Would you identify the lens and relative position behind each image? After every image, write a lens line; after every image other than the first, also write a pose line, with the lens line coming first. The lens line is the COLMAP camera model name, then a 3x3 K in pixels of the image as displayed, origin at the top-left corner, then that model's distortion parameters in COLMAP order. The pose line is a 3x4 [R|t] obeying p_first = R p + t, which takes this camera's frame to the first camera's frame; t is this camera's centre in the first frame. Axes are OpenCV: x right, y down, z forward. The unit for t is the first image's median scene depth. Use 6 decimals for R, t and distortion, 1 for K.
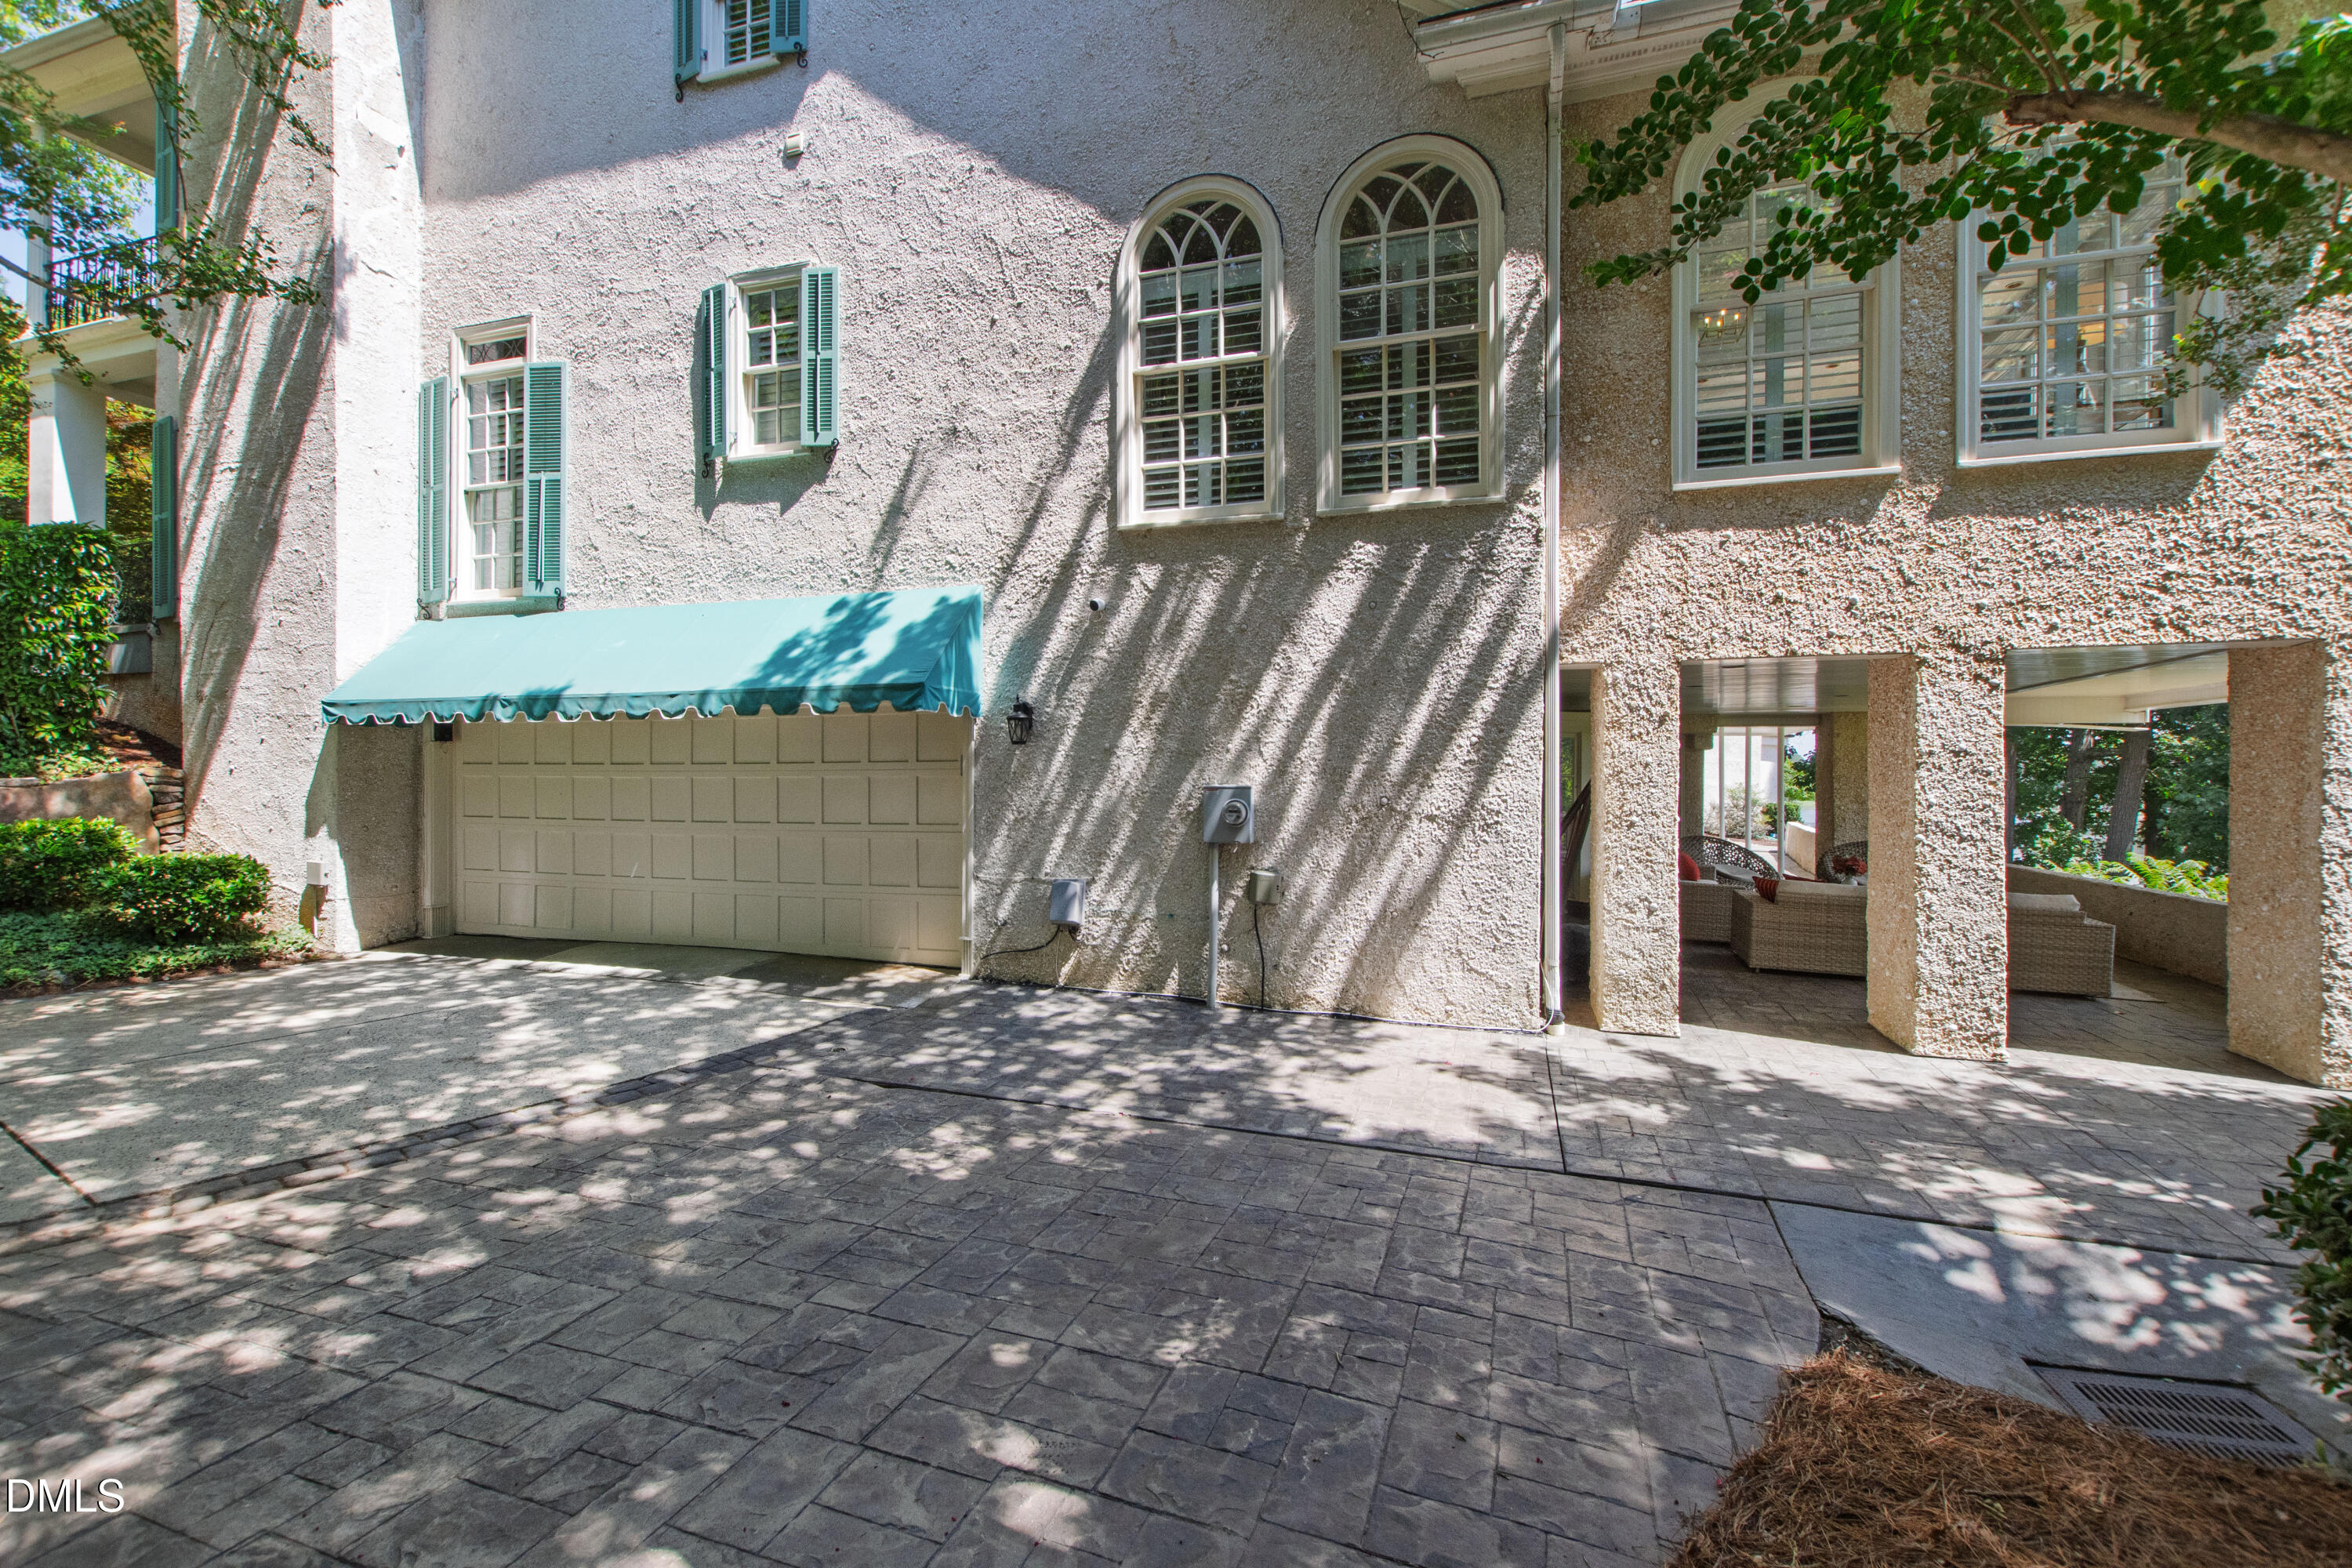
lens RADIAL K [[1023.0, 0, 1176.0], [0, 1023.0, 784.0], [0, 0, 1]] dist [-0.000160, 0.000226]
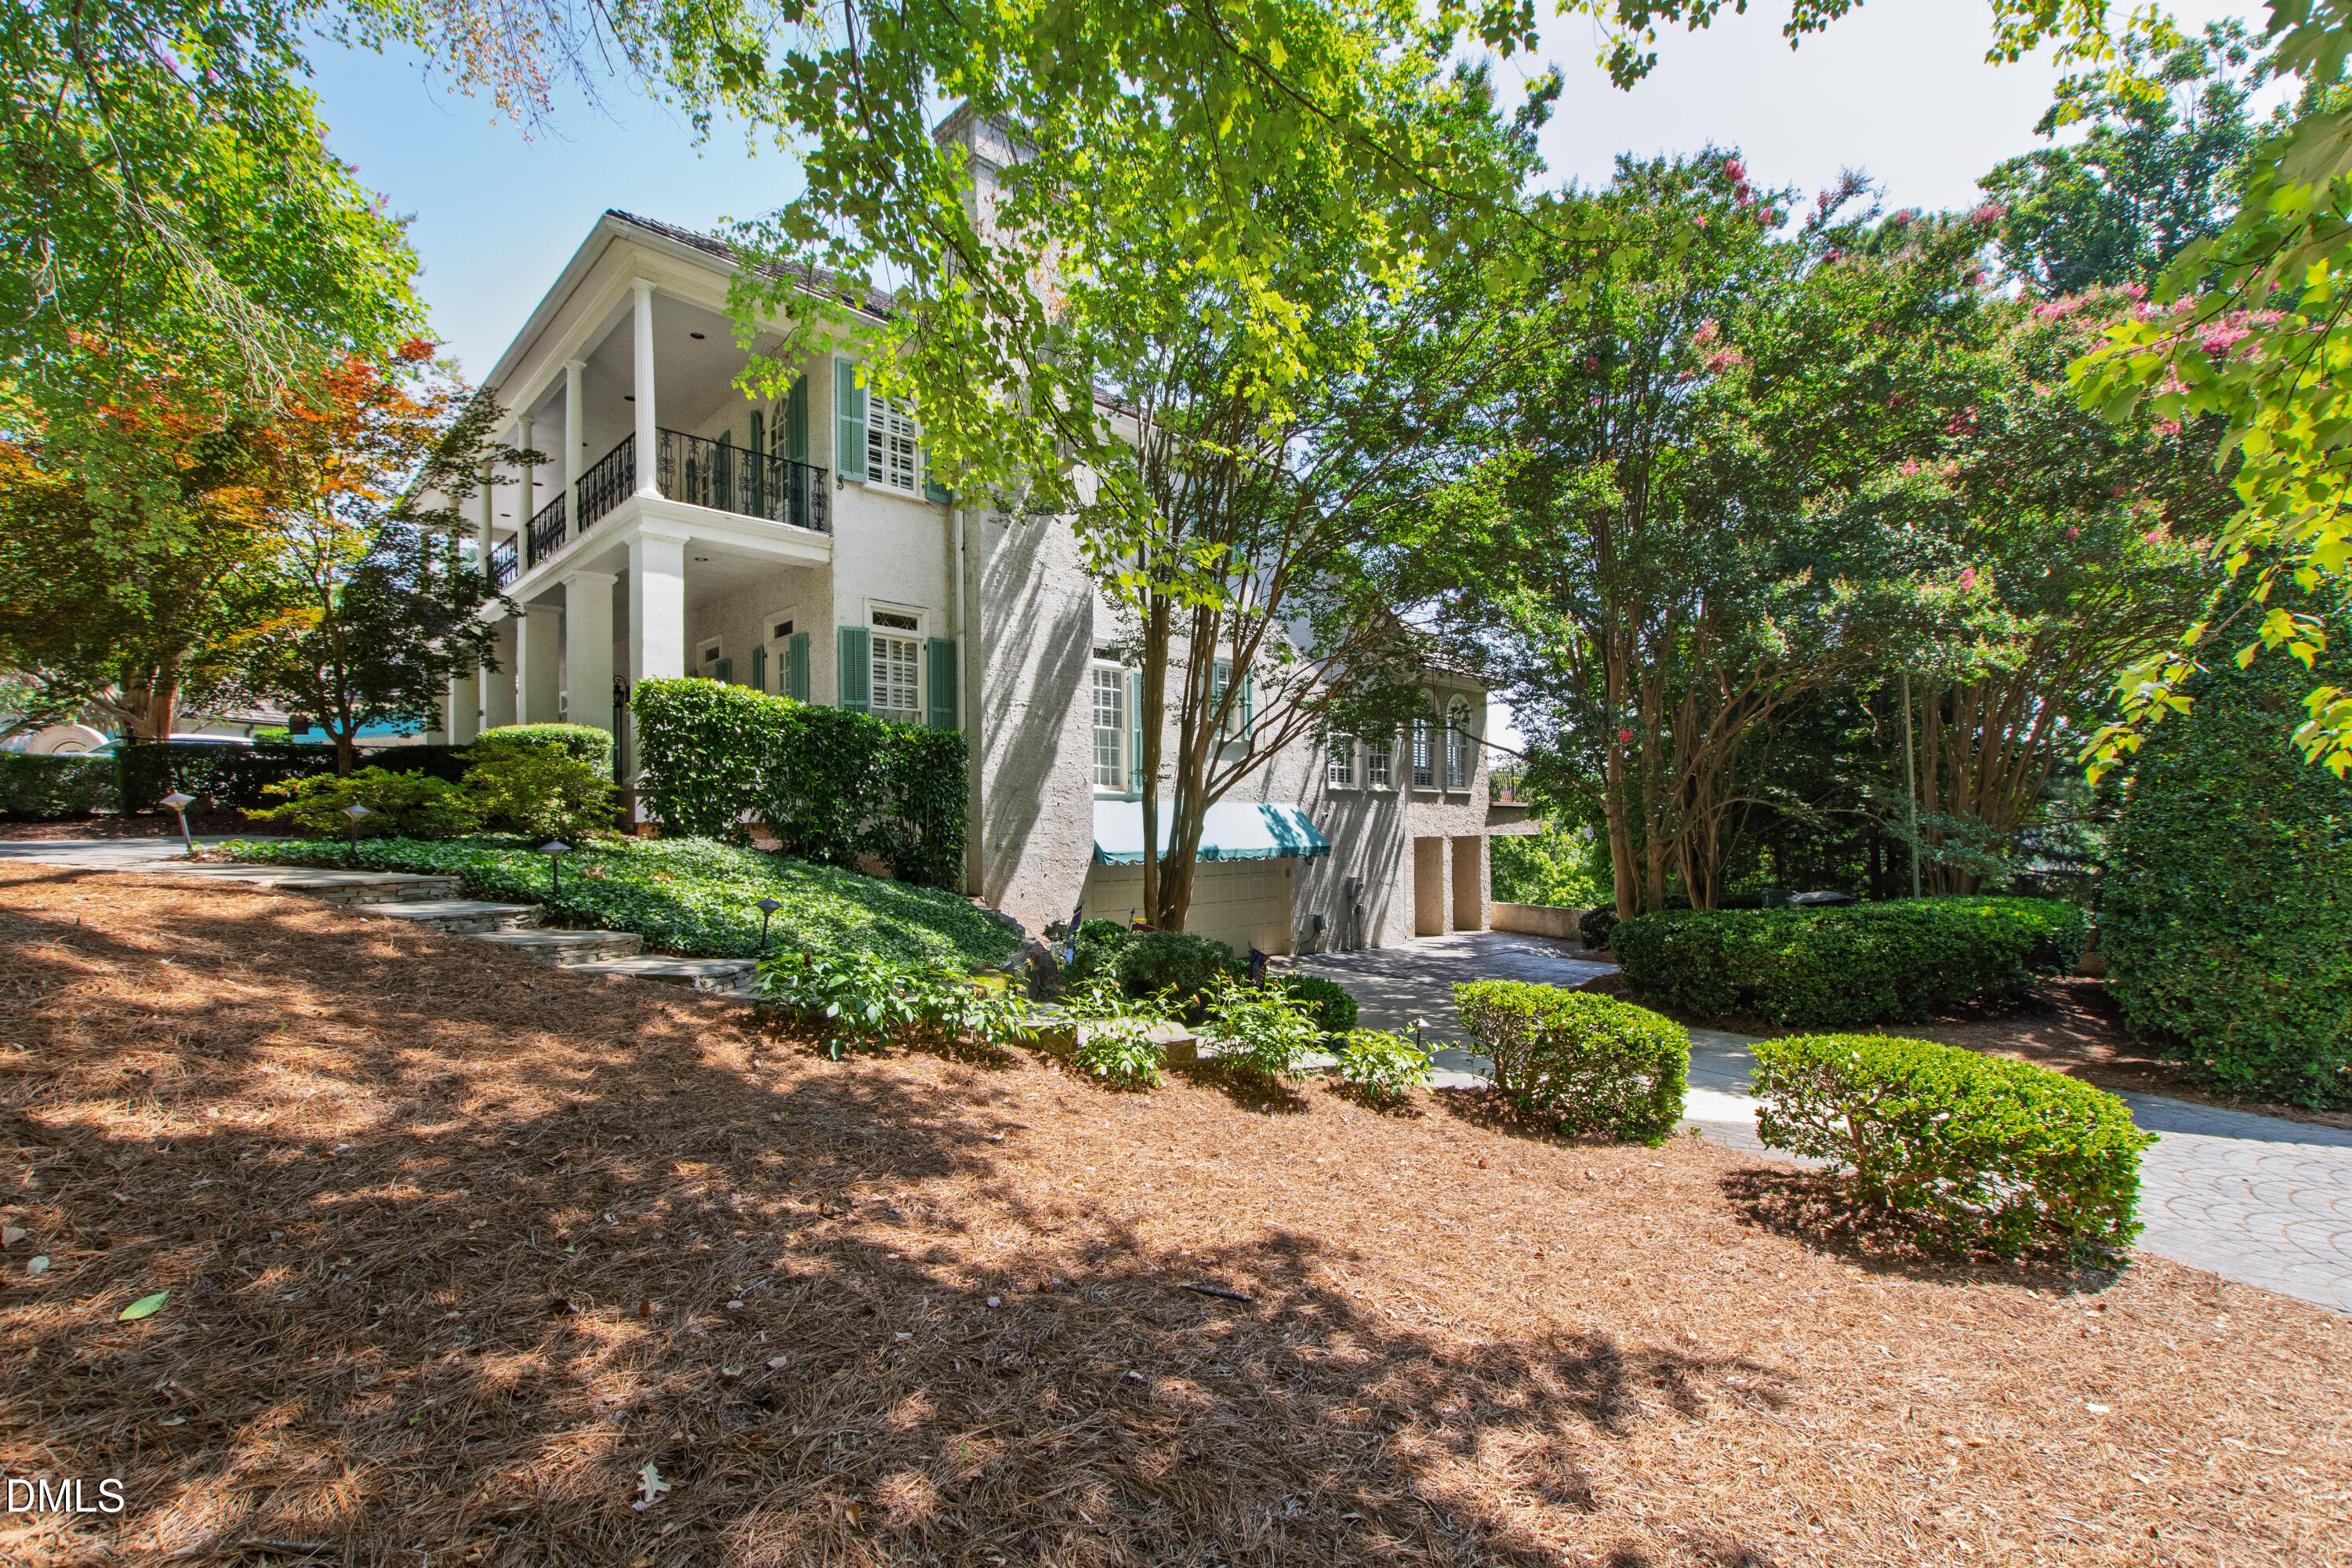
lens RADIAL K [[1053.4, 0, 1164.5], [0, 1053.4, 843.2], [0, 0, 1]] dist [-0.000656, -0.000030]
pose [[0.451771, -0.016225, 0.891986, -2.870818], [0.014433, 0.999837, 0.010876, -0.135788], [-0.892017, 0.007961, 0.451931, 0.082496]]
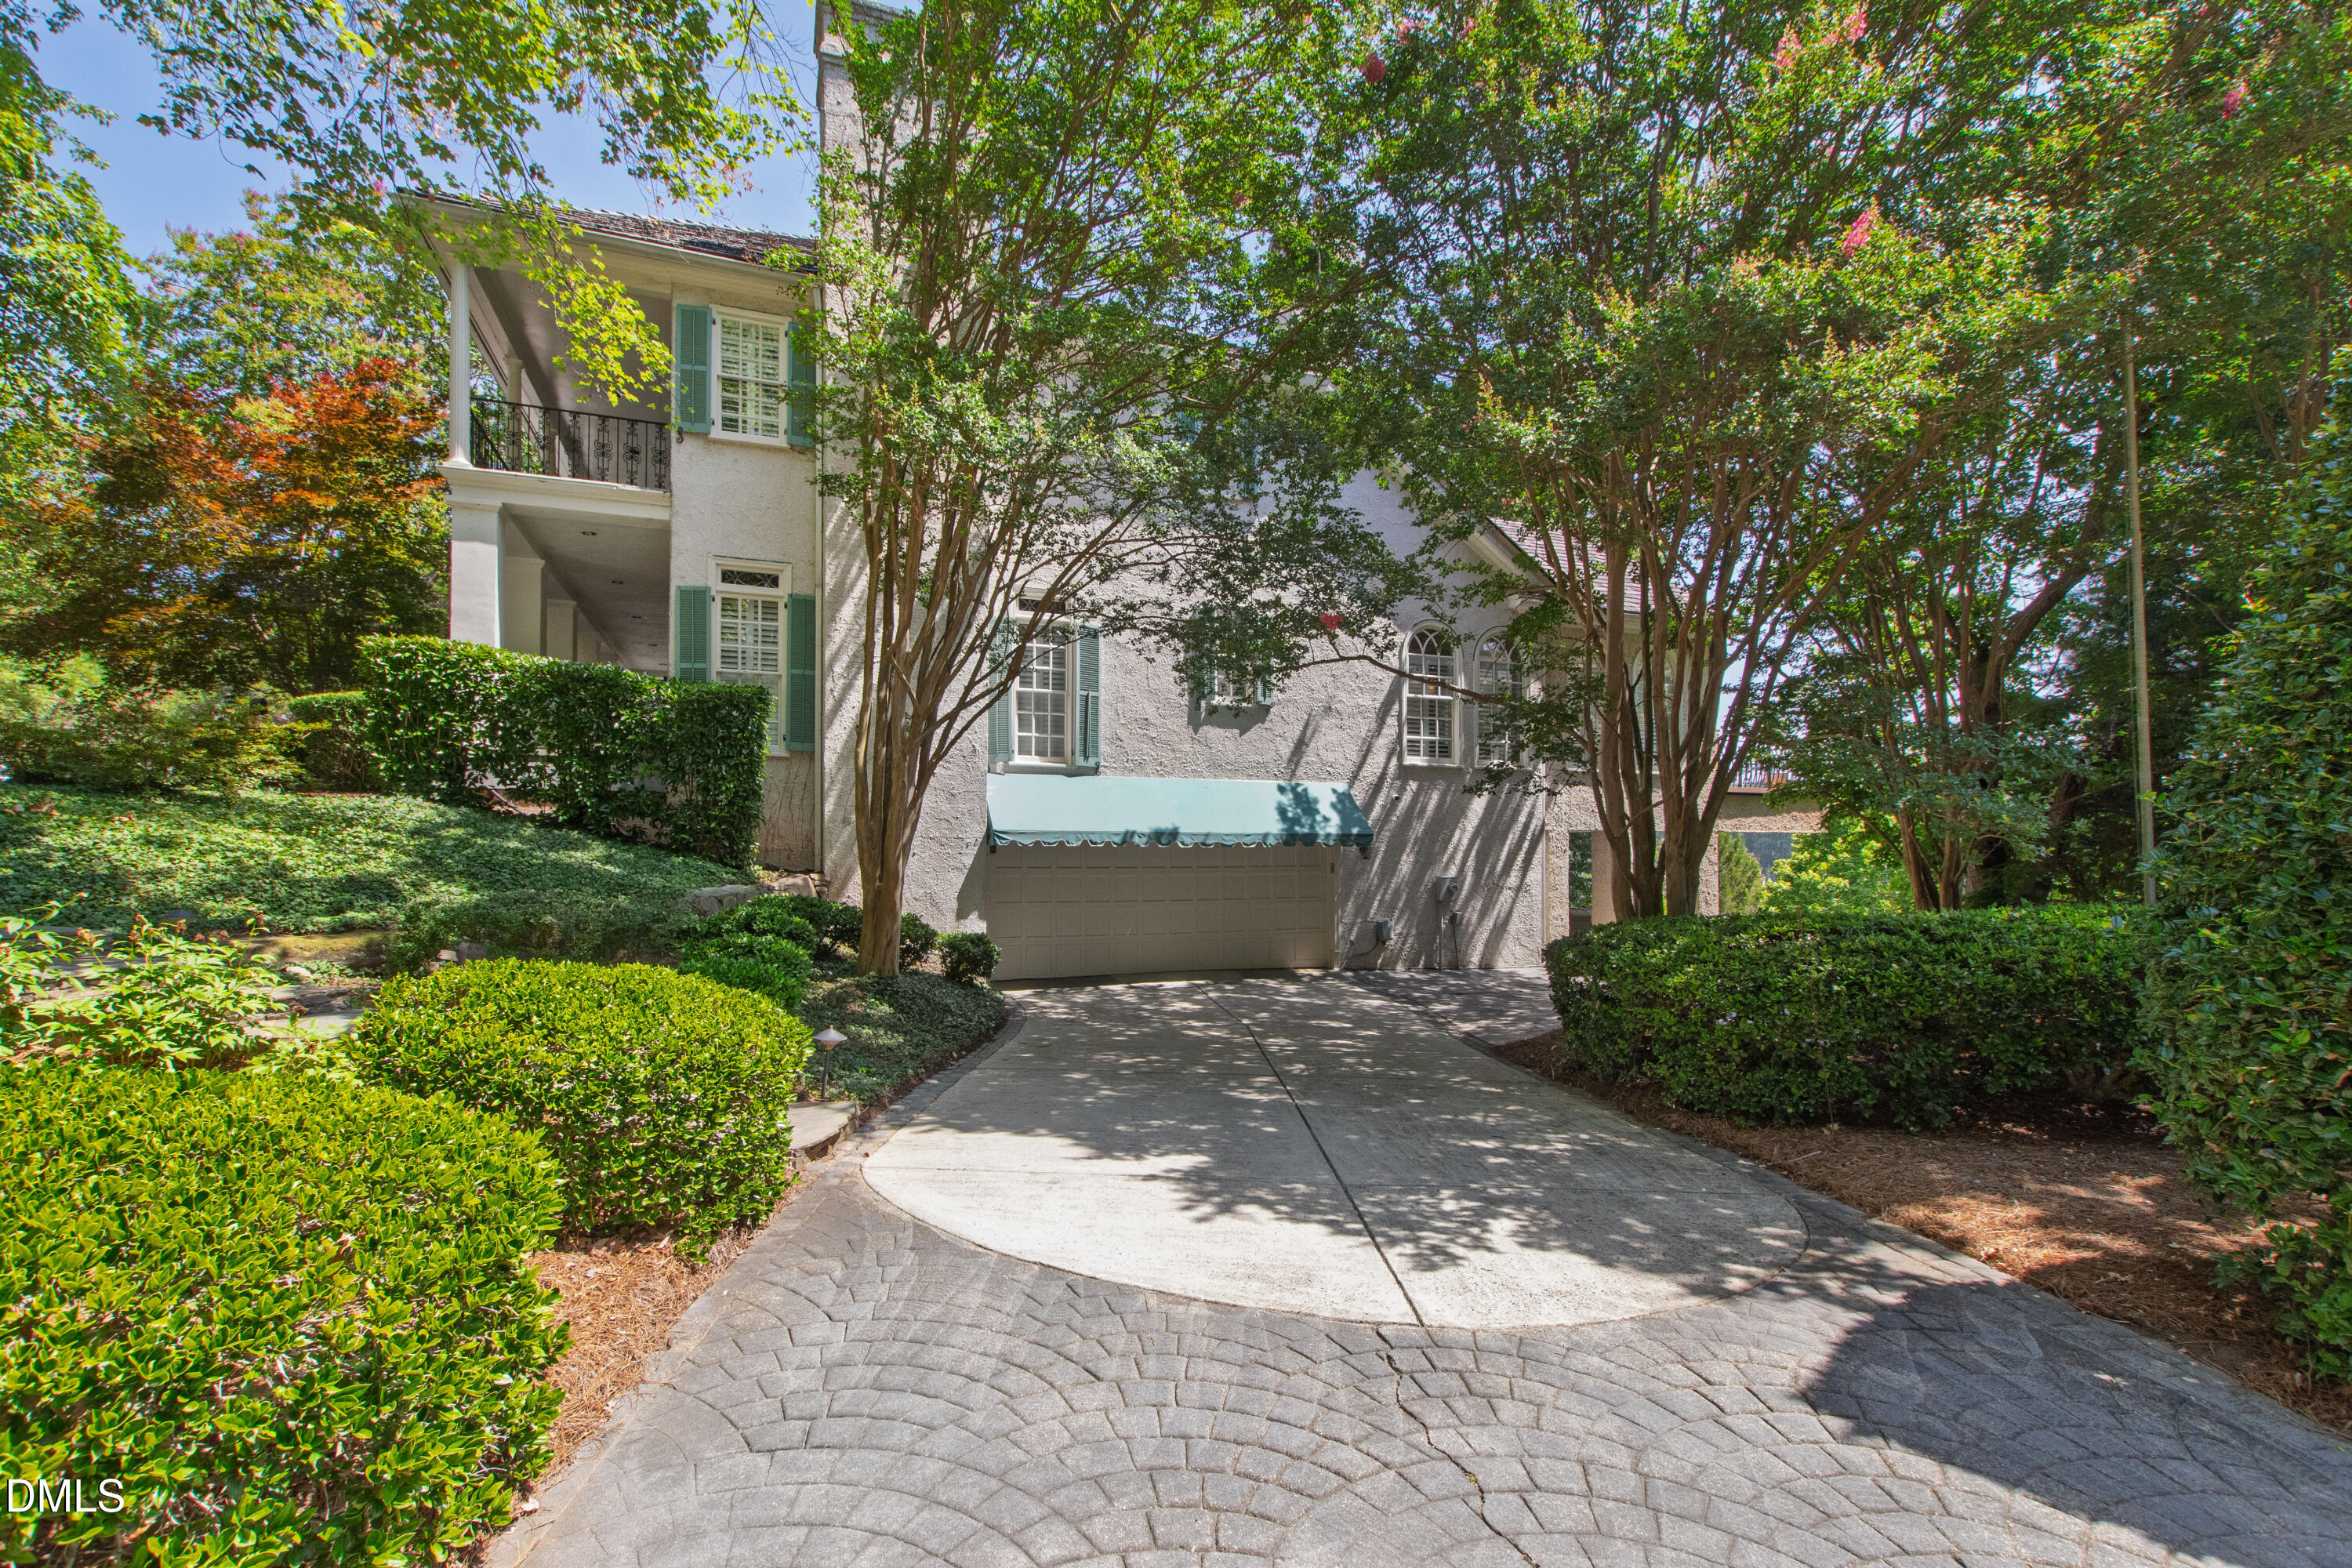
lens RADIAL K [[1053.4, 0, 1164.5], [0, 1053.4, 843.2], [0, 0, 1]] dist [-0.000656, -0.000030]
pose [[0.769657, 0.003104, 0.638450, -1.951618], [0.001286, 0.999979, -0.006413, -0.060334], [-0.638456, 0.005757, 0.769637, -0.460841]]
